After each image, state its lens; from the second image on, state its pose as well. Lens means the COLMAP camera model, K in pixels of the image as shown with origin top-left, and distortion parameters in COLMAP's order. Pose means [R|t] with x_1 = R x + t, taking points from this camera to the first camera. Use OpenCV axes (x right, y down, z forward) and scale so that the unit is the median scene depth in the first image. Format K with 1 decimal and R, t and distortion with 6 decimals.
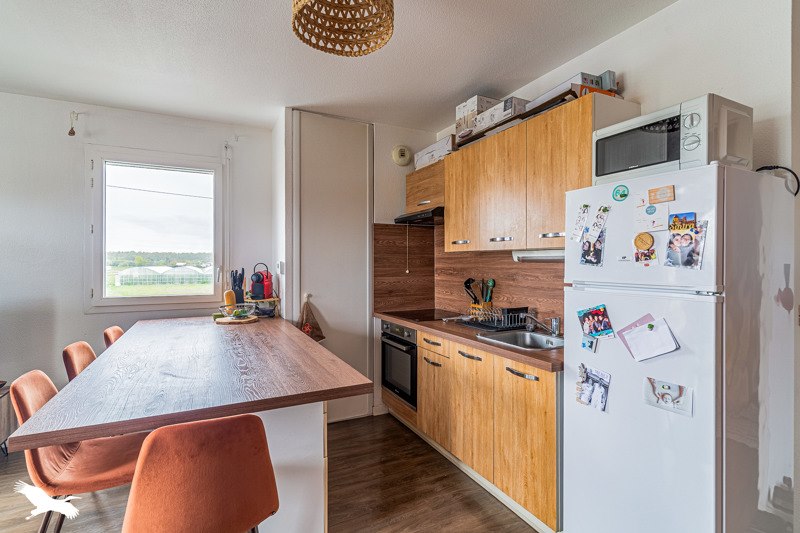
lens RADIAL K [[386.6, 0, 389.9], [0, 386.6, 263.2], [0, 0, 1]] dist [0.000090, 0.000269]
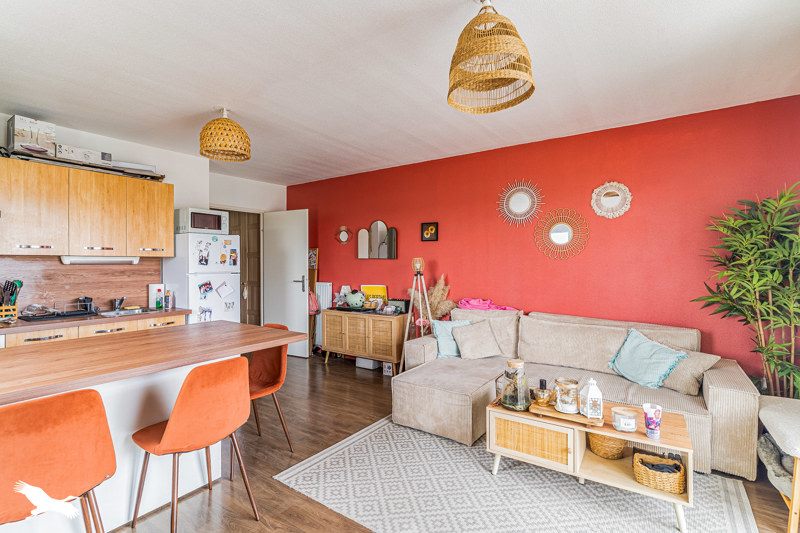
lens RADIAL K [[386.6, 0, 389.9], [0, 386.6, 263.2], [0, 0, 1]] dist [0.000090, 0.000269]
pose [[-0.466903, 0.003059, 0.884303, -2.239797], [0.005112, 0.999987, -0.000760, -0.000893], [-0.884294, 0.004165, -0.466913, 1.102248]]
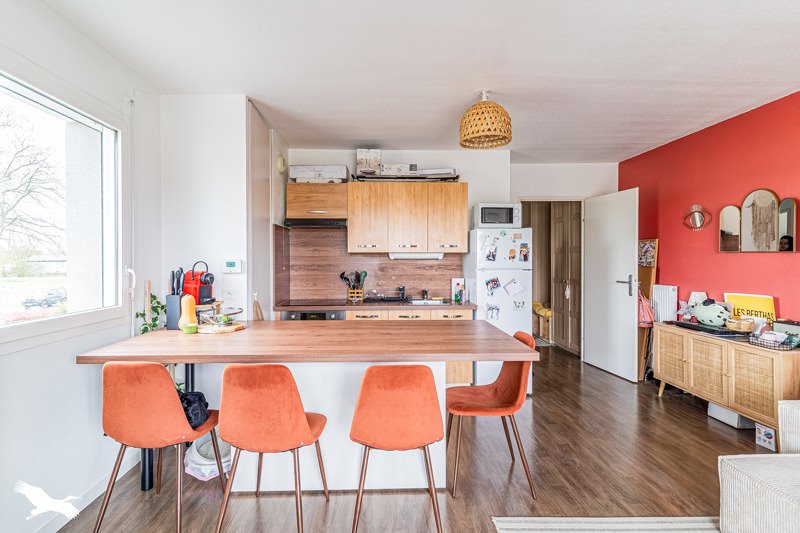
lens RADIAL K [[386.6, 0, 389.9], [0, 386.6, 263.2], [0, 0, 1]] dist [0.000090, 0.000269]
pose [[0.428376, -0.008483, 0.903561, -1.936088], [0.001630, 0.999962, 0.008615, -0.003773], [-0.903599, -0.002218, 0.428373, 0.534707]]
